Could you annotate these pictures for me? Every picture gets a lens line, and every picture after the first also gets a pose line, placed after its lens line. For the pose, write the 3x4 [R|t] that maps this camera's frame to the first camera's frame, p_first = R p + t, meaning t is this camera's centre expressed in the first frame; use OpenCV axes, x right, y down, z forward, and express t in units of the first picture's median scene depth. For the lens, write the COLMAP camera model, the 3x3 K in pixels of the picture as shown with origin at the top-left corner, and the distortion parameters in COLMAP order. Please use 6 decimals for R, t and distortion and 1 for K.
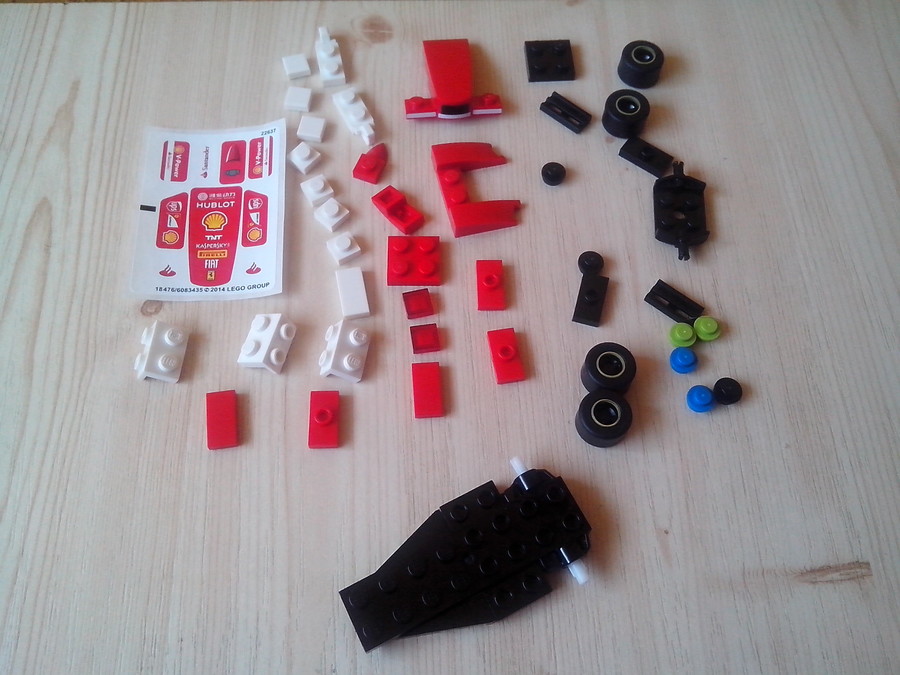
lens RADIAL K [[843.0, 0, 450.0], [0, 843.0, 337.5], [0, 0, 1]] dist [0.064785, -0.178685]
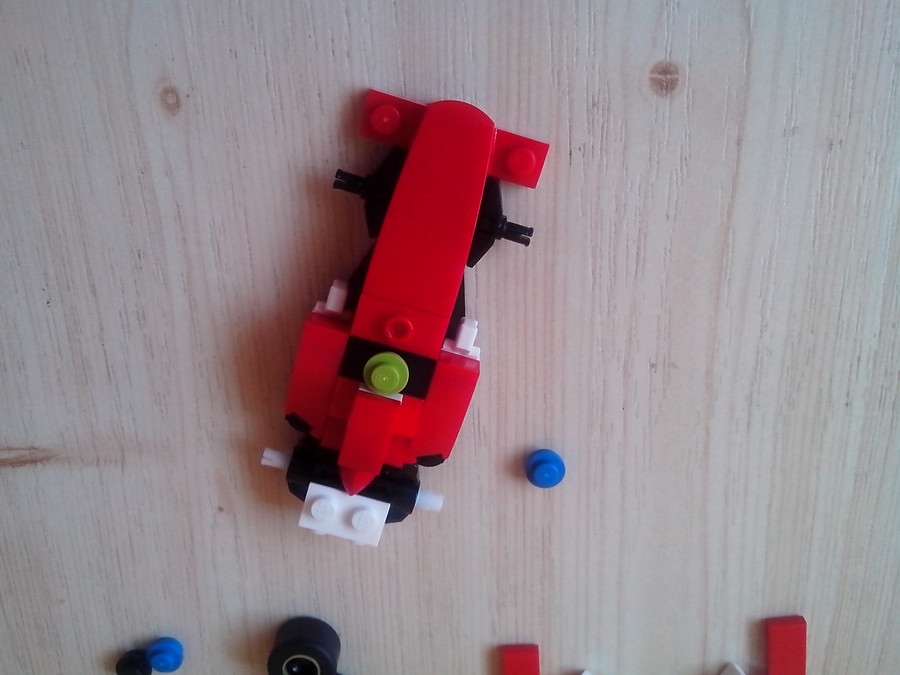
lens RADIAL K [[843.0, 0, 450.0], [0, 843.0, 337.5], [0, 0, 1]] dist [0.064785, -0.178685]
pose [[-0.999796, -0.016926, -0.011051, 0.055528], [0.015650, -0.994153, 0.106839, 0.307104], [-0.012795, 0.106644, 0.994215, 0.205228]]
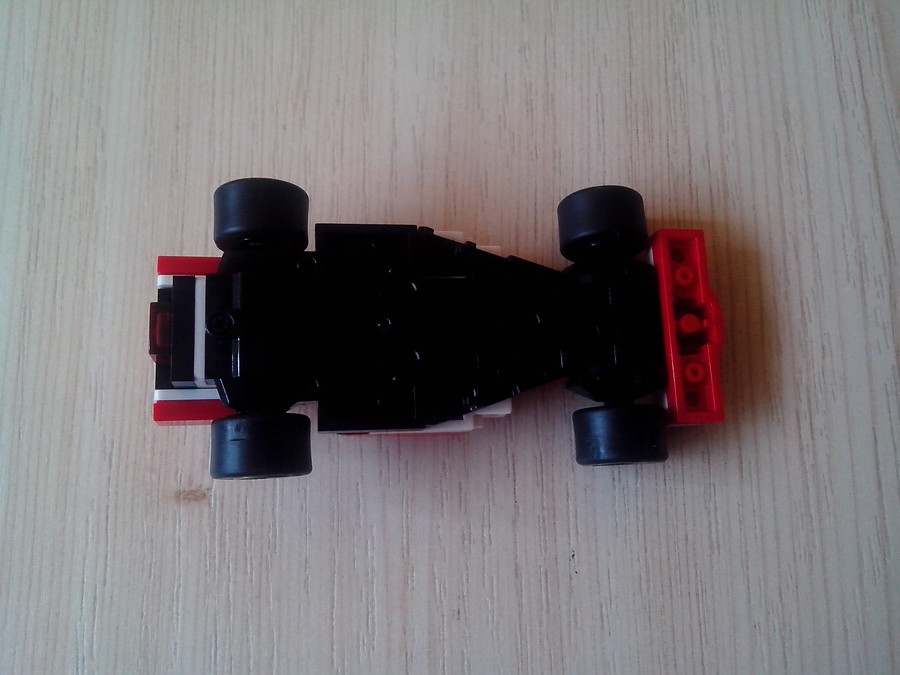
lens RADIAL K [[843.0, 0, 450.0], [0, 843.0, 337.5], [0, 0, 1]] dist [0.064785, -0.178685]
pose [[0.997495, 0.022929, -0.066923, 0.335261], [-0.005776, 0.969257, 0.245984, 0.101487], [0.070506, -0.244981, 0.966961, 0.352489]]
